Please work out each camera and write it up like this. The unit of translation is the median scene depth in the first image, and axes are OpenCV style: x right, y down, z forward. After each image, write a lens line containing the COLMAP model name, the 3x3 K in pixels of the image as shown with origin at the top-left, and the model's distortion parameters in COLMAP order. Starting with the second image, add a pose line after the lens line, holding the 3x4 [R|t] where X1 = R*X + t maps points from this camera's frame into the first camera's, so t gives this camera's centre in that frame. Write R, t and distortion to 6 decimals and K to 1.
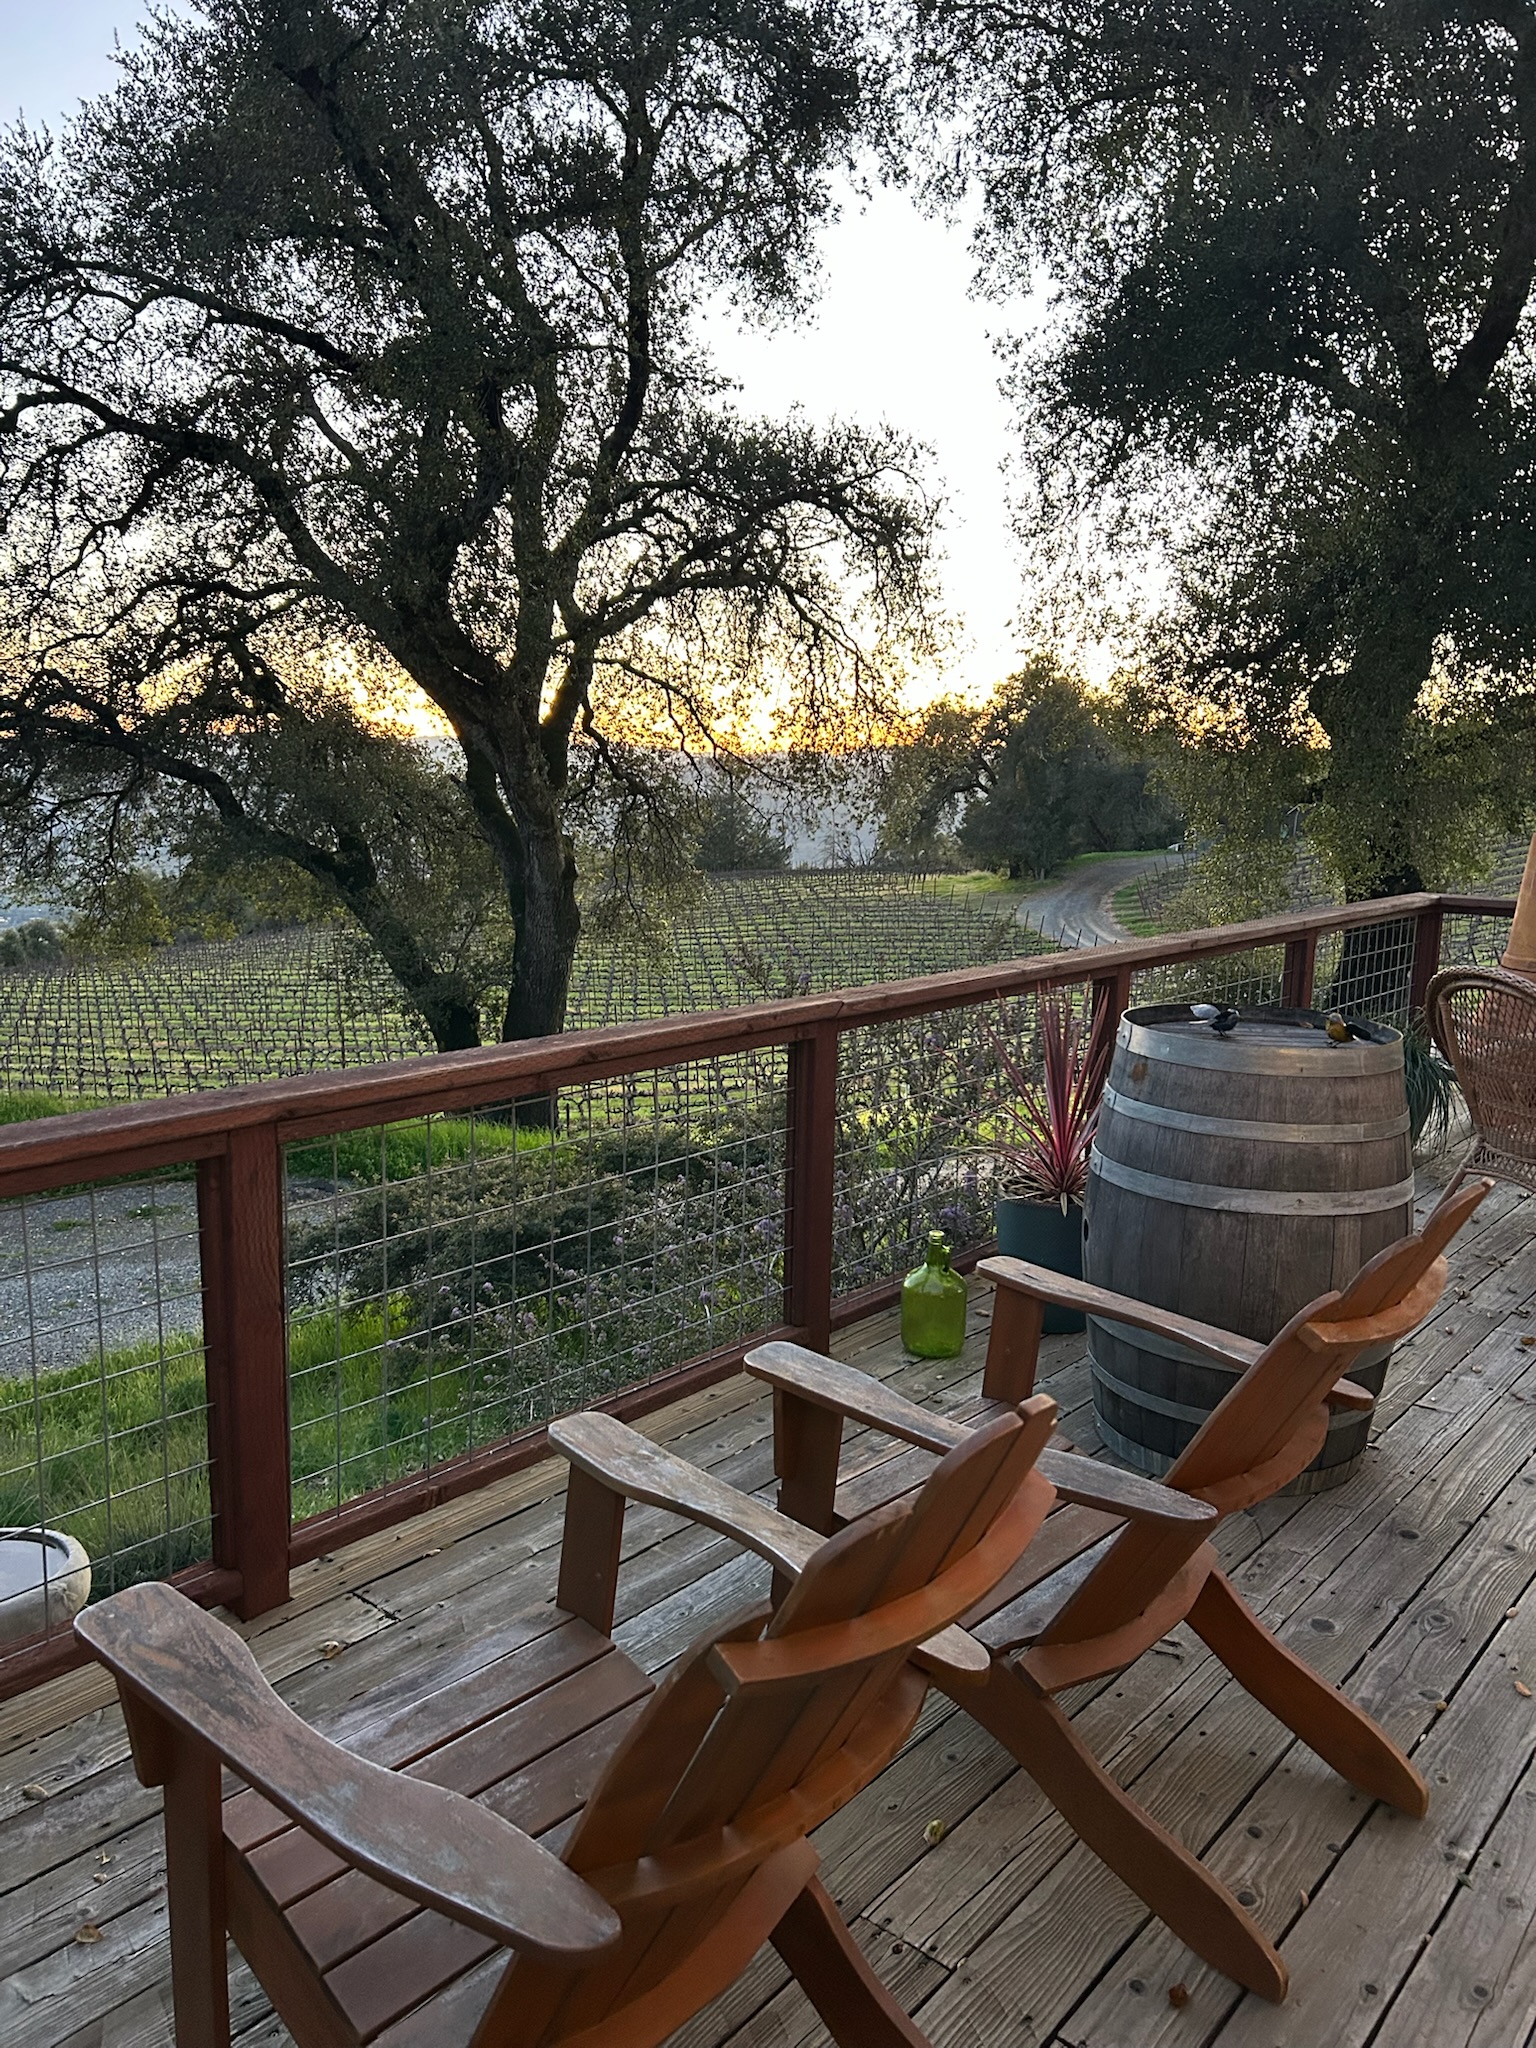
lens RADIAL K [[1557.6, 0, 762.9], [0, 1557.6, 1128.9], [0, 0, 1]] dist [0.012878, -0.042243]
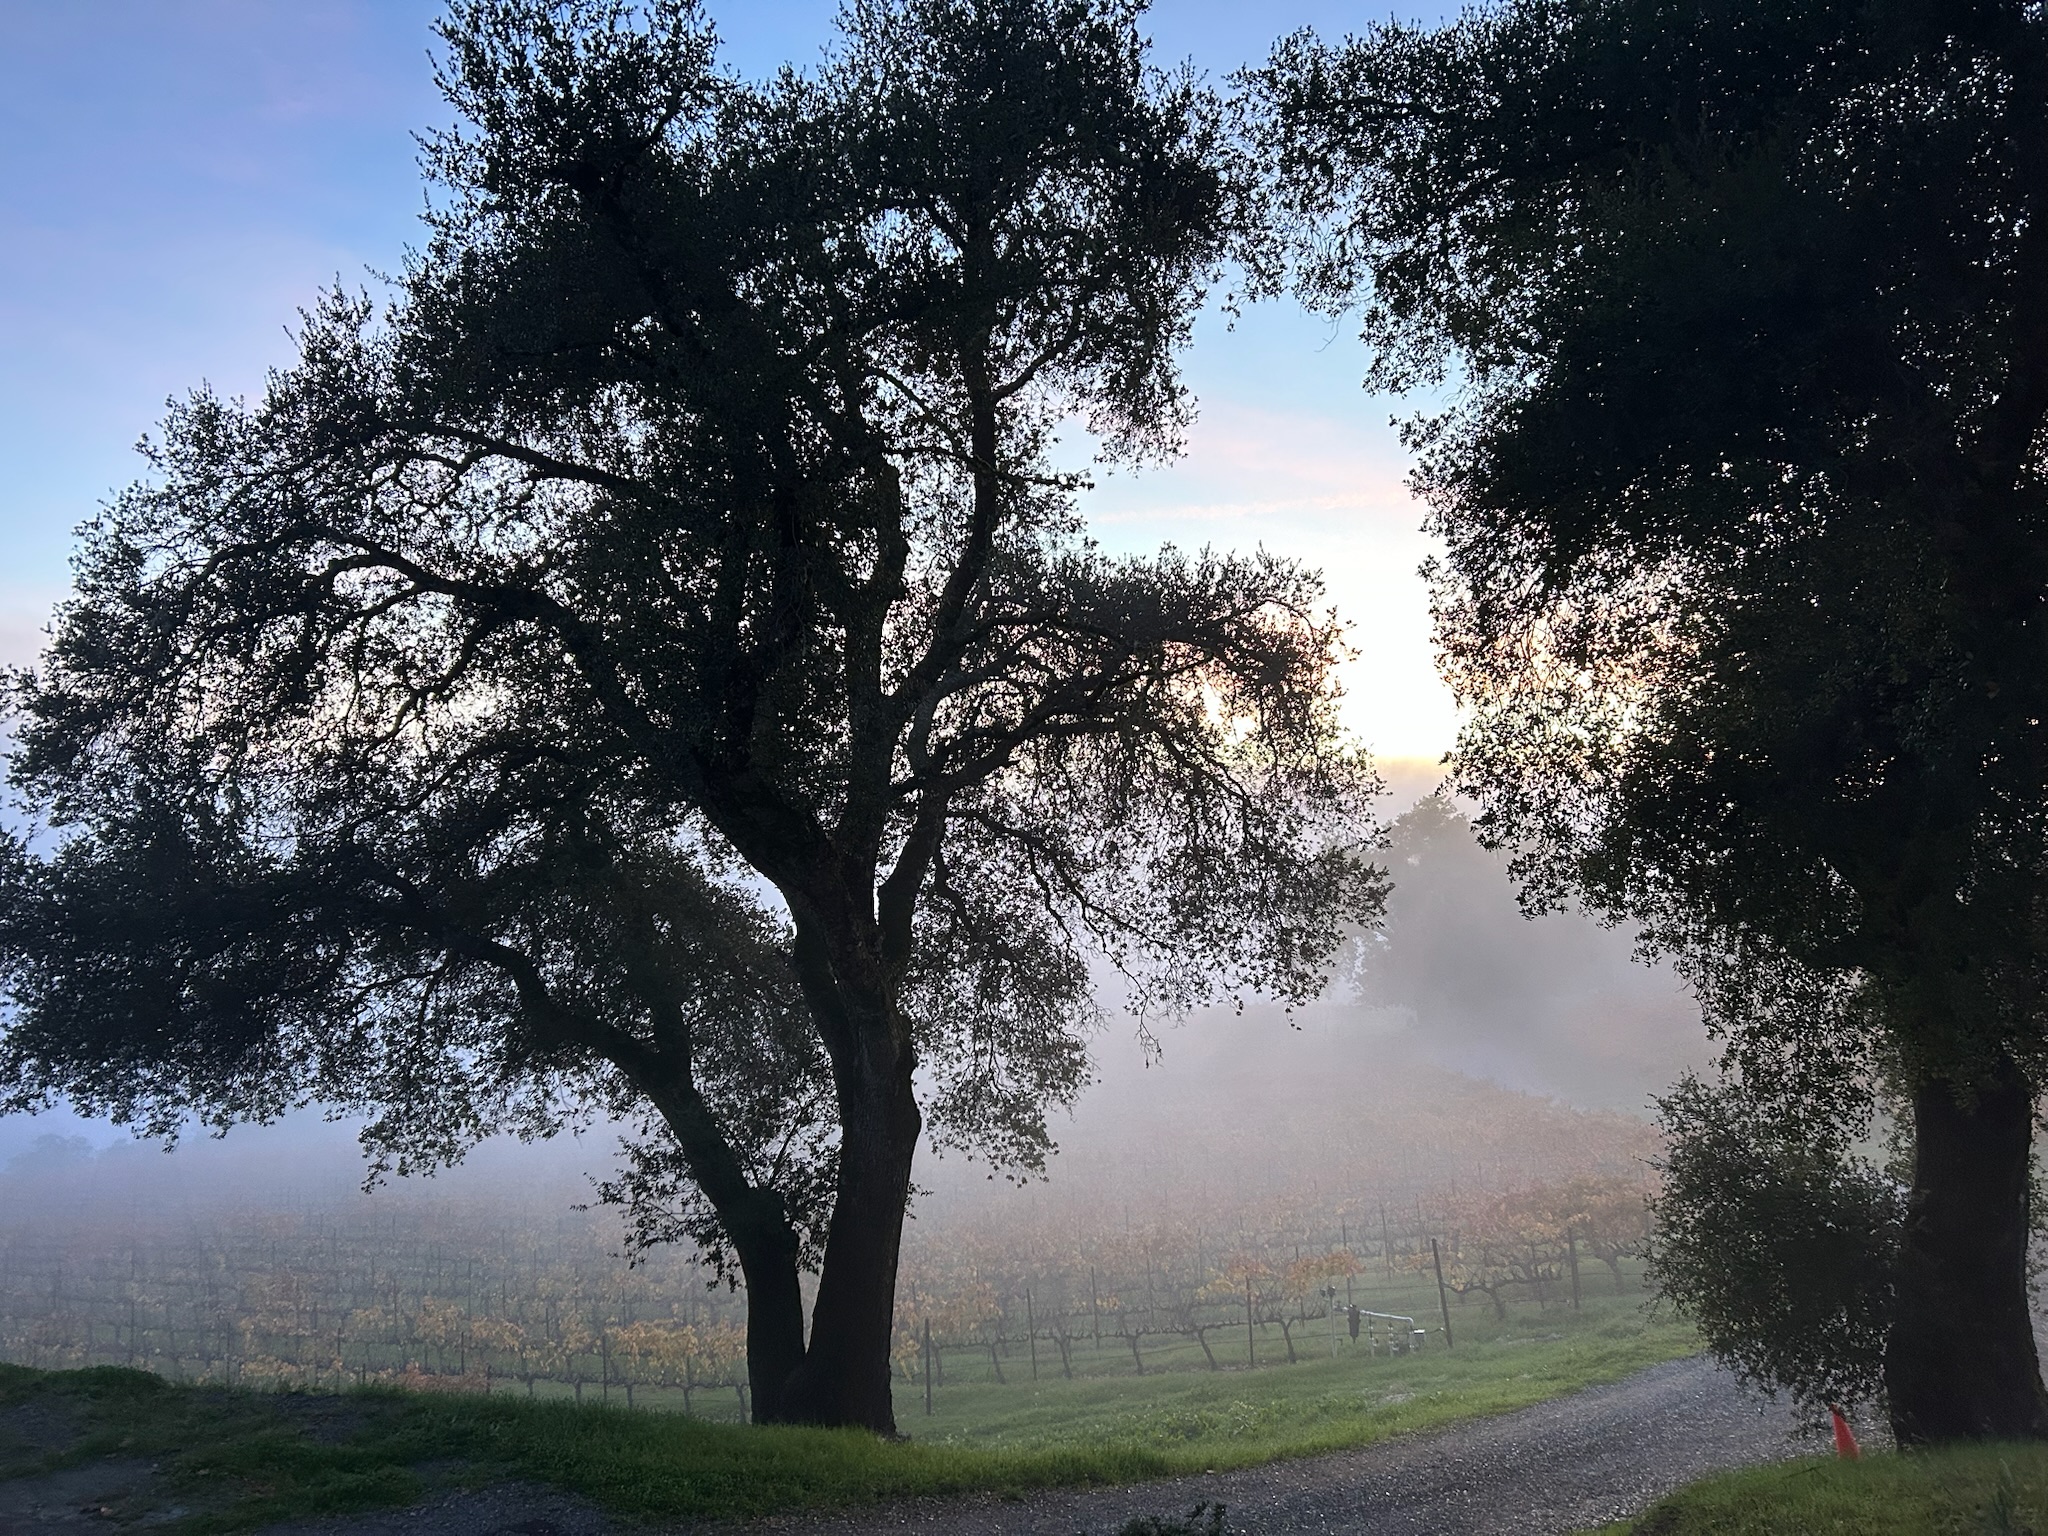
lens RADIAL K [[1542.8, 0, 1024.0], [0, 1542.8, 768.0], [0, 0, 1]] dist [0.047742, -0.111665]
pose [[0.996453, -0.030734, -0.078343, 0.005421], [0.004715, 0.949856, -0.312654, -0.051467], [0.084024, 0.311175, 0.946631, 0.166624]]
